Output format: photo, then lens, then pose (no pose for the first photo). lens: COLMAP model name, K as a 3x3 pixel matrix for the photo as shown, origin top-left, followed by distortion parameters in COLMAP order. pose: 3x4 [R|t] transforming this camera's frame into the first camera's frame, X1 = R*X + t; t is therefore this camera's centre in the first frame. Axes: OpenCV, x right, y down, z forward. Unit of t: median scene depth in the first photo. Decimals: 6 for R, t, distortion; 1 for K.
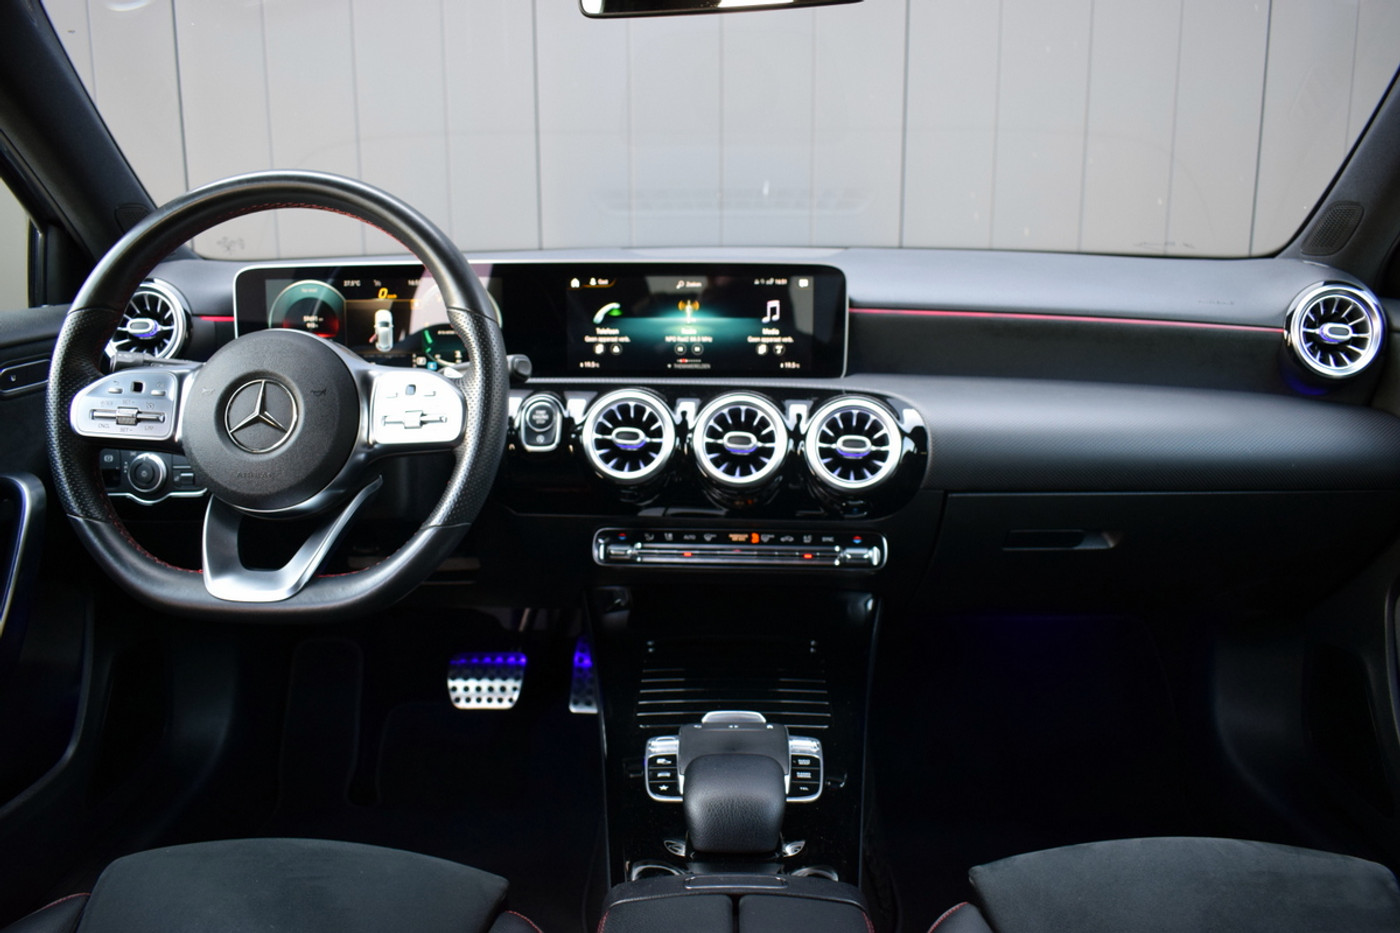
lens RADIAL K [[1048.0, 0, 703.9], [0, 1048.0, 469.3], [0, 0, 1]] dist [-0.079234, -0.001345]
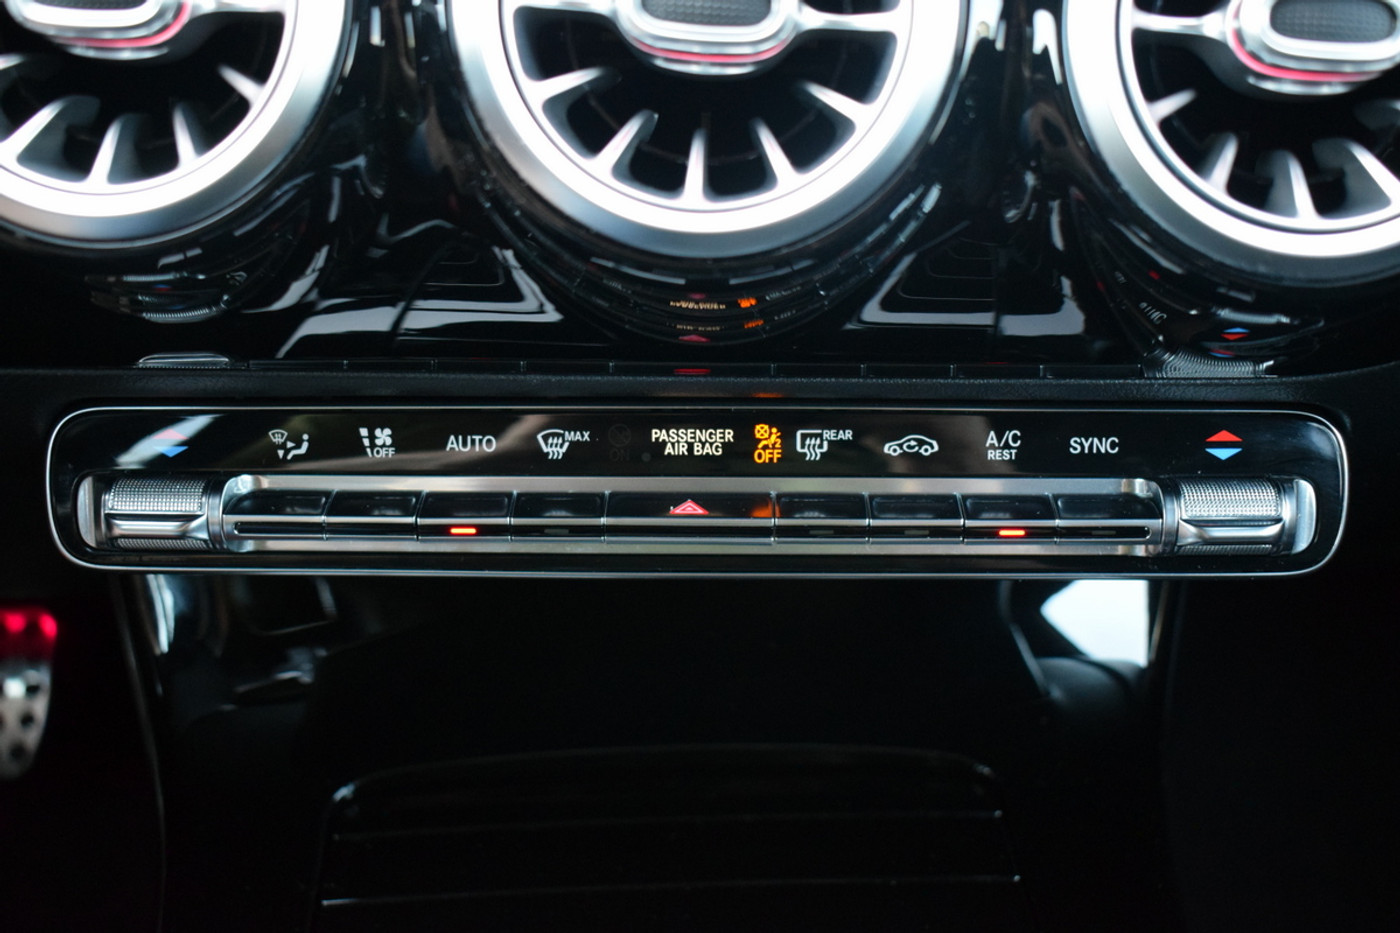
lens RADIAL K [[1707.3, 0, 700.9], [0, 1707.3, 468.0], [0, 0, 1]] dist [-0.009736, 0.000000]
pose [[0.996668, -0.033844, 0.074218, 0.008391], [0.012378, 0.962077, 0.272496, -0.029527], [-0.080626, -0.270670, 0.959290, 0.683613]]
